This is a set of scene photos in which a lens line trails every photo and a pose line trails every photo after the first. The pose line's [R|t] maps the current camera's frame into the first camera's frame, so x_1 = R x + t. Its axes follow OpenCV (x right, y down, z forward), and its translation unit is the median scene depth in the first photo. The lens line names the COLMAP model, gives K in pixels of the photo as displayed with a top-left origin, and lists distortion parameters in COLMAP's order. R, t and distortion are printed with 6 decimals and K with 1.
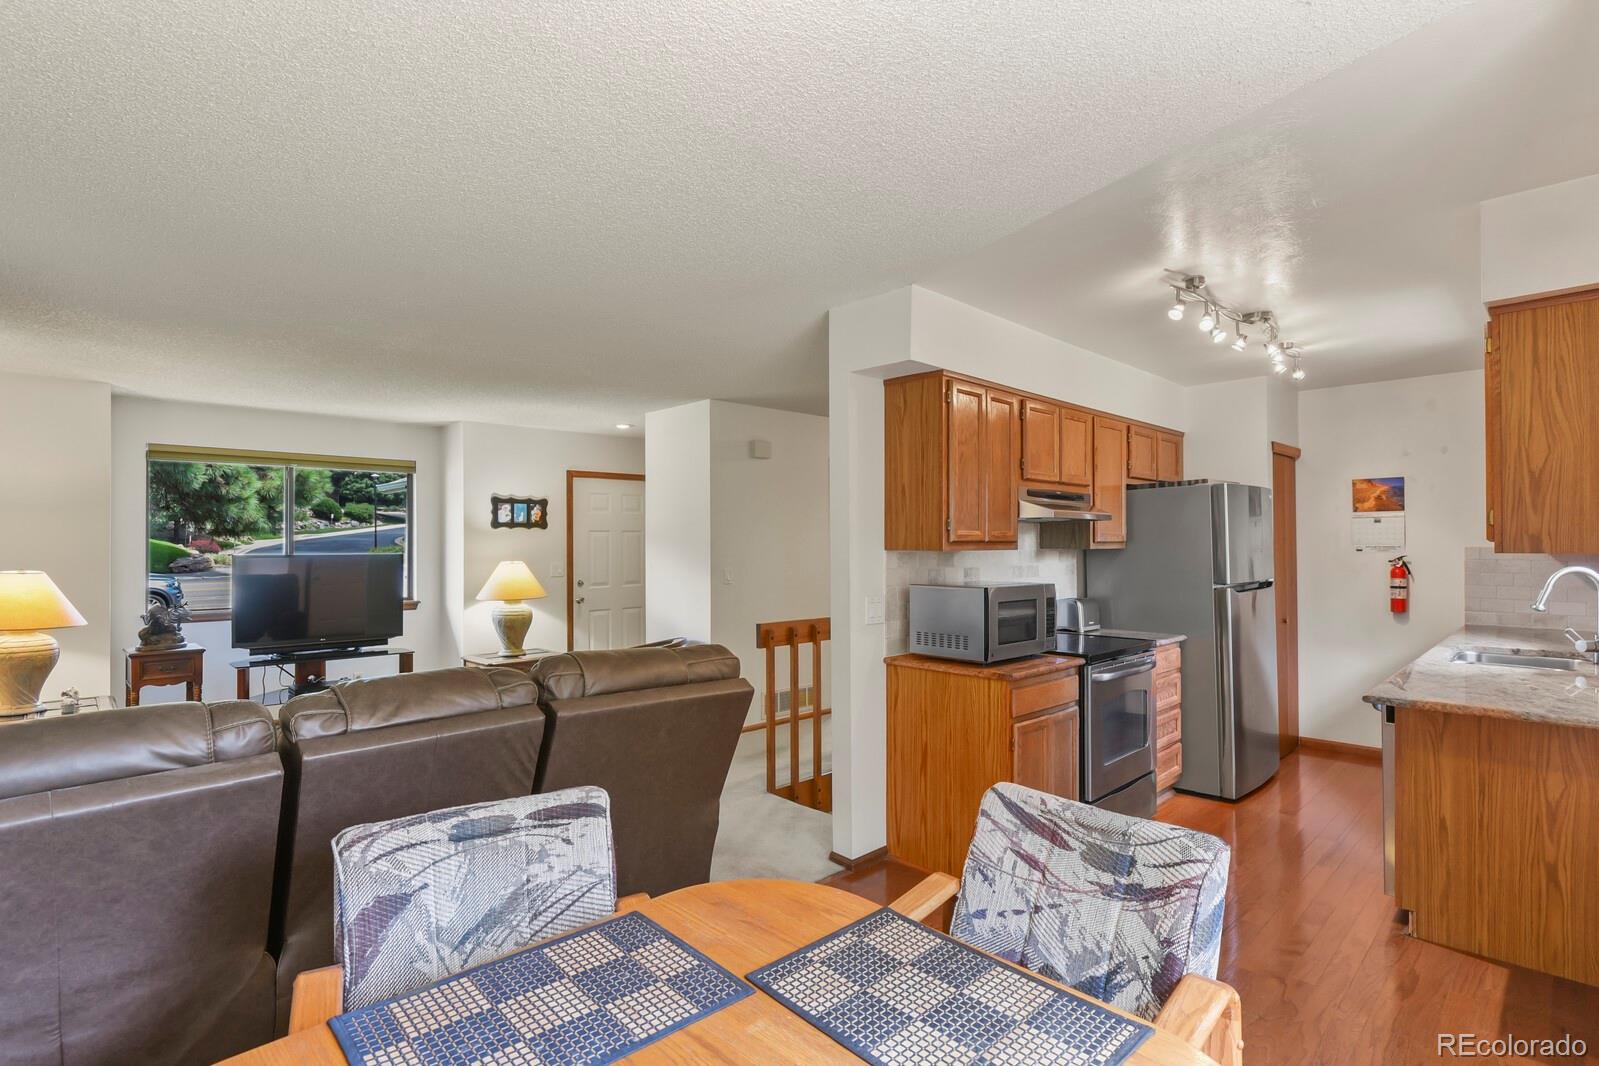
lens RADIAL K [[772.8, 0, 800.2], [0, 772.8, 539.7], [0, 0, 1]] dist [-0.007113, -0.003931]
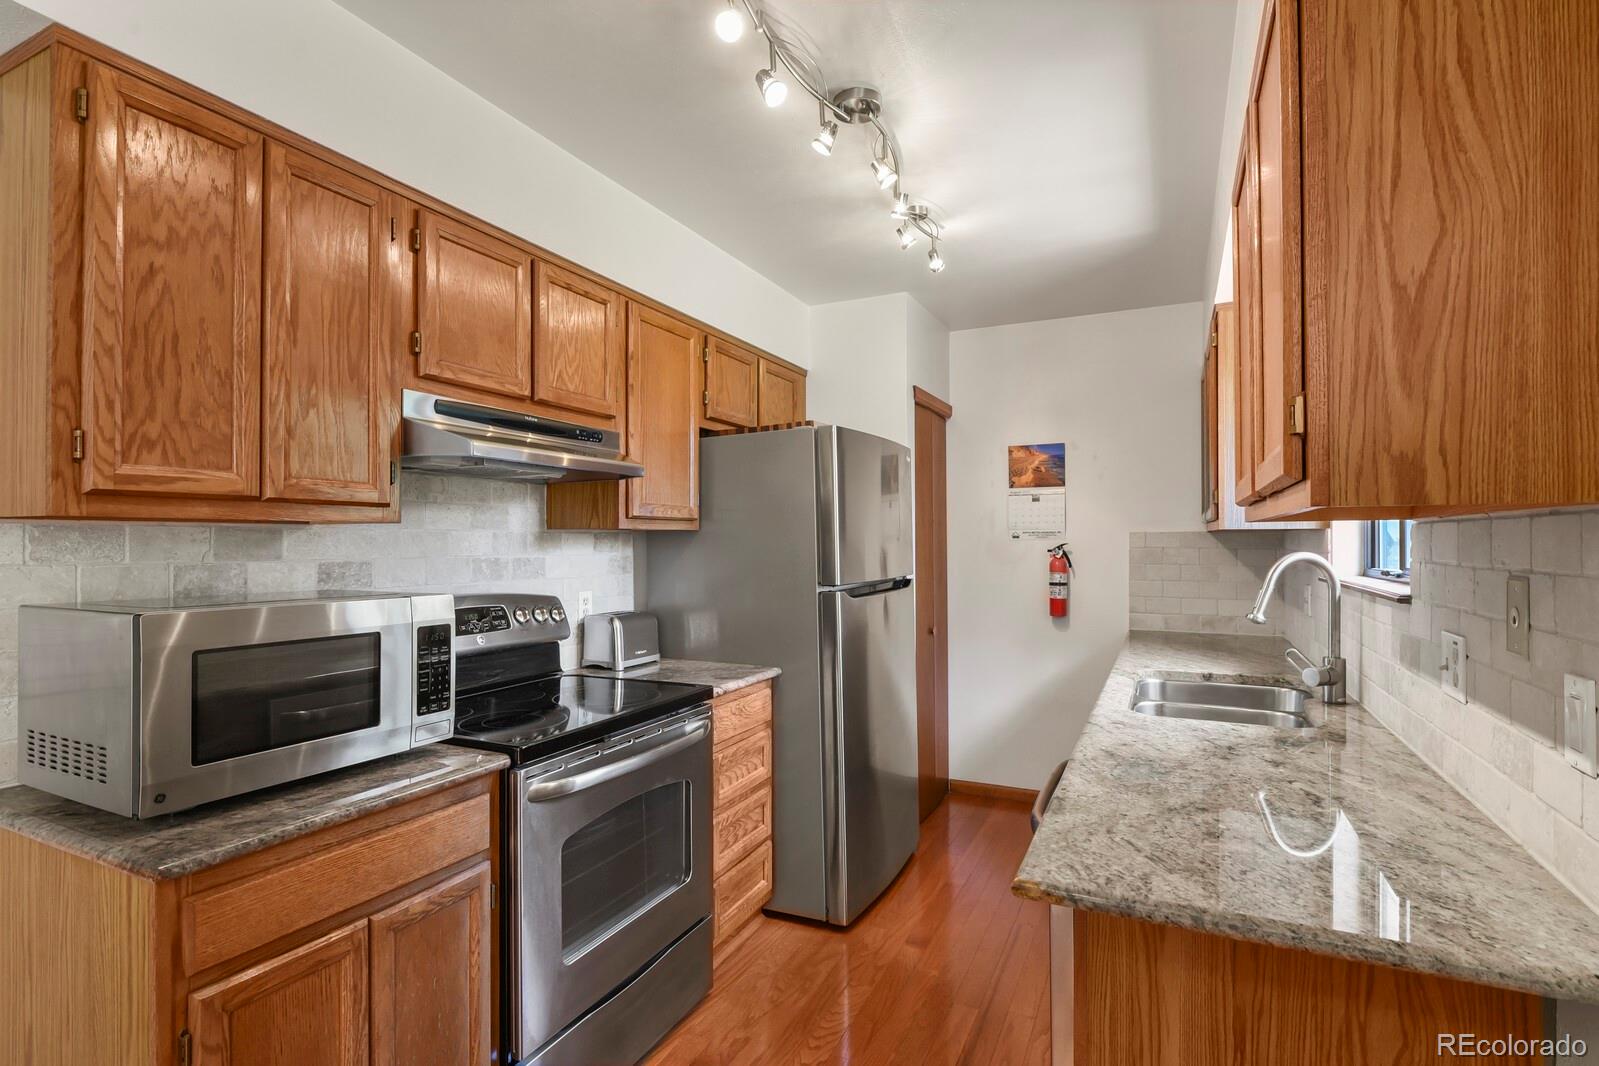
lens RADIAL K [[772.8, 0, 805.0], [0, 772.8, 537.3], [0, 0, 1]] dist [-0.007113, -0.003931]
pose [[0.936364, 0.004146, 0.351007, 0.353618], [-0.003938, 0.999991, -0.001308, 0.022197], [-0.351009, -0.000157, 0.936372, 0.479262]]
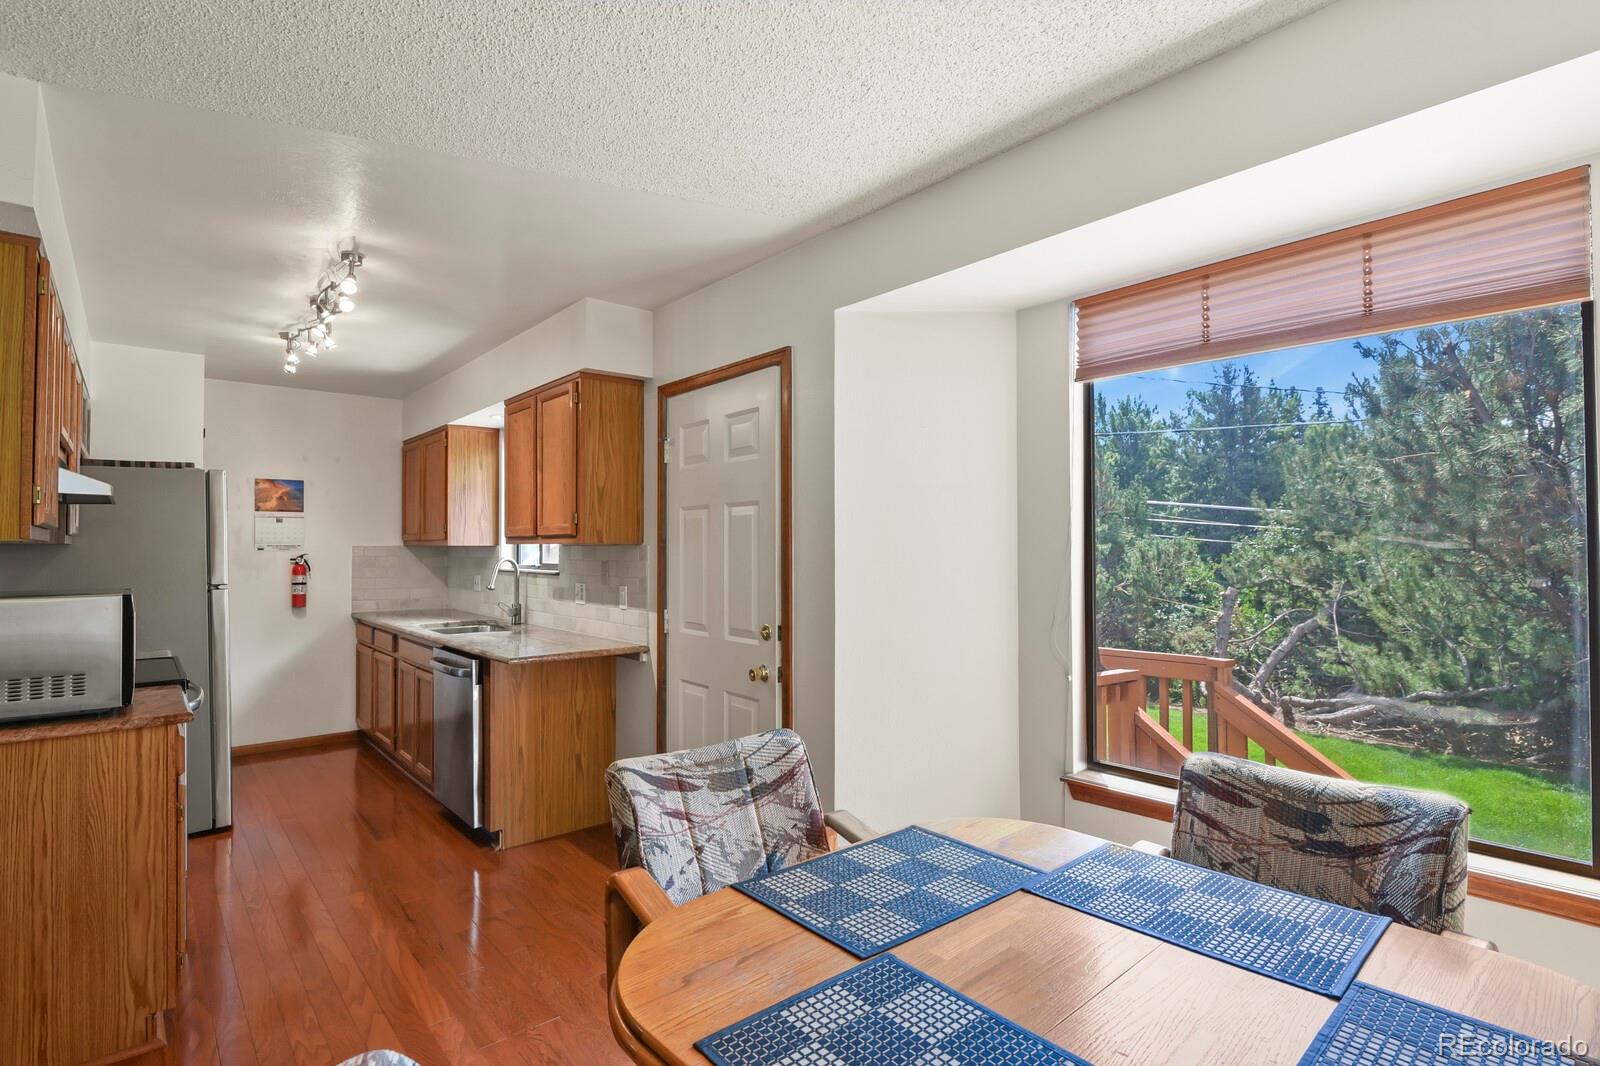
lens RADIAL K [[773.2, 0, 803.3], [0, 773.2, 535.3], [0, 0, 1]] dist [-0.007113, -0.003931]
pose [[0.051657, 0.020903, 0.998446, -0.337543], [-0.002376, 0.999781, -0.020808, 0.020695], [-0.998662, -0.001297, 0.051695, 0.333124]]
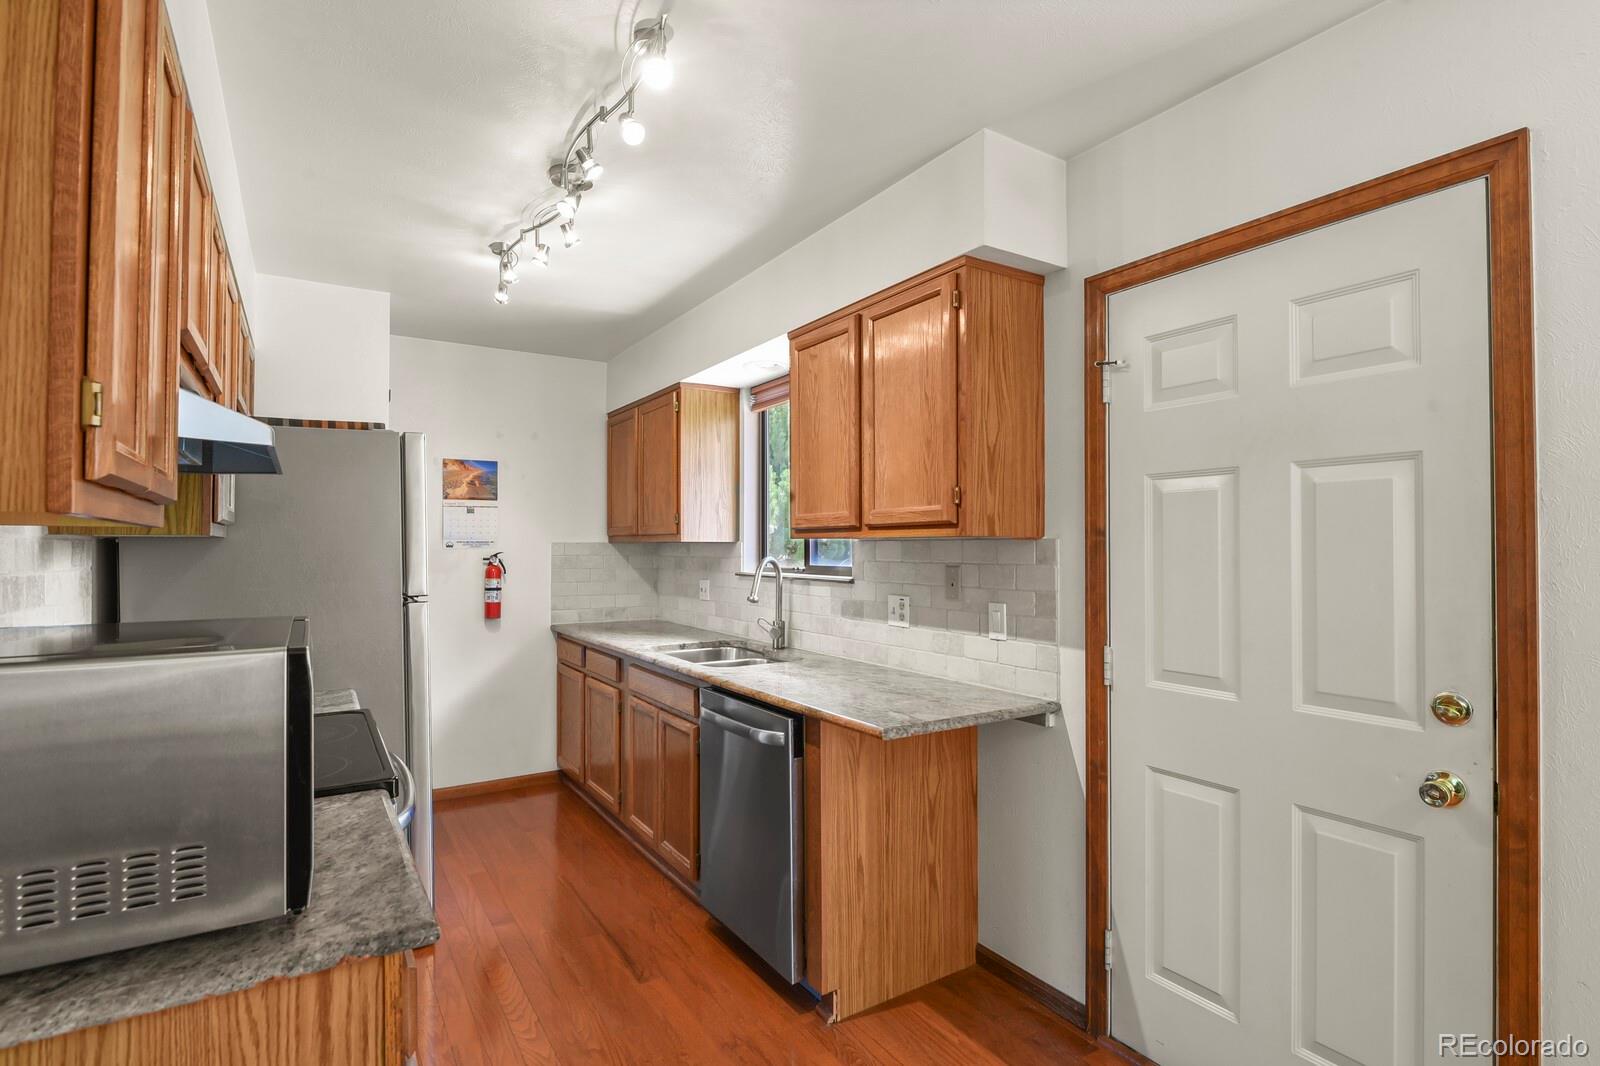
lens RADIAL K [[773.2, 0, 803.0], [0, 773.2, 536.1], [0, 0, 1]] dist [-0.007113, -0.003931]
pose [[0.194764, 0.018374, 0.980678, 0.000972], [-0.004315, 0.999831, -0.017876, 0.022488], [-0.980841, -0.000750, 0.194810, 0.662650]]
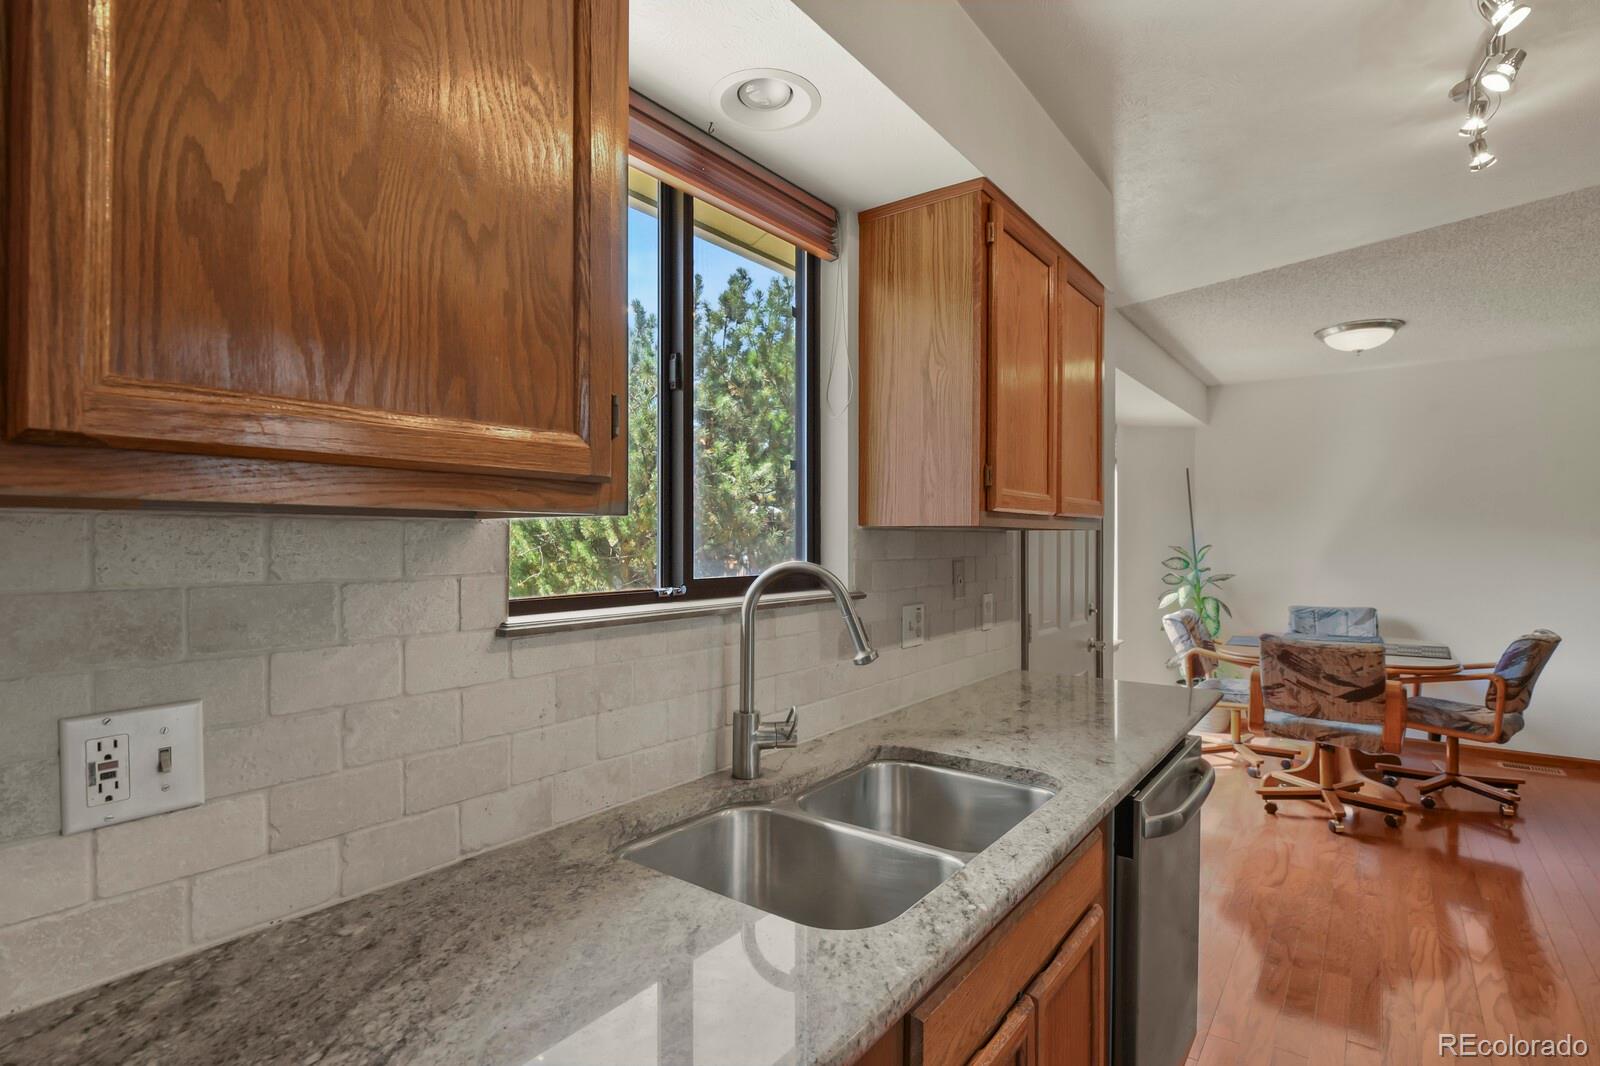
lens RADIAL K [[773.2, 0, 800.2], [0, 773.2, 536.4], [0, 0, 1]] dist [-0.007113, -0.003931]
pose [[-0.988761, -0.000444, -0.149506, 0.952548], [0.000469, 0.999981, -0.006071, 0.020795], [0.149506, -0.006073, -0.988742, 1.276479]]
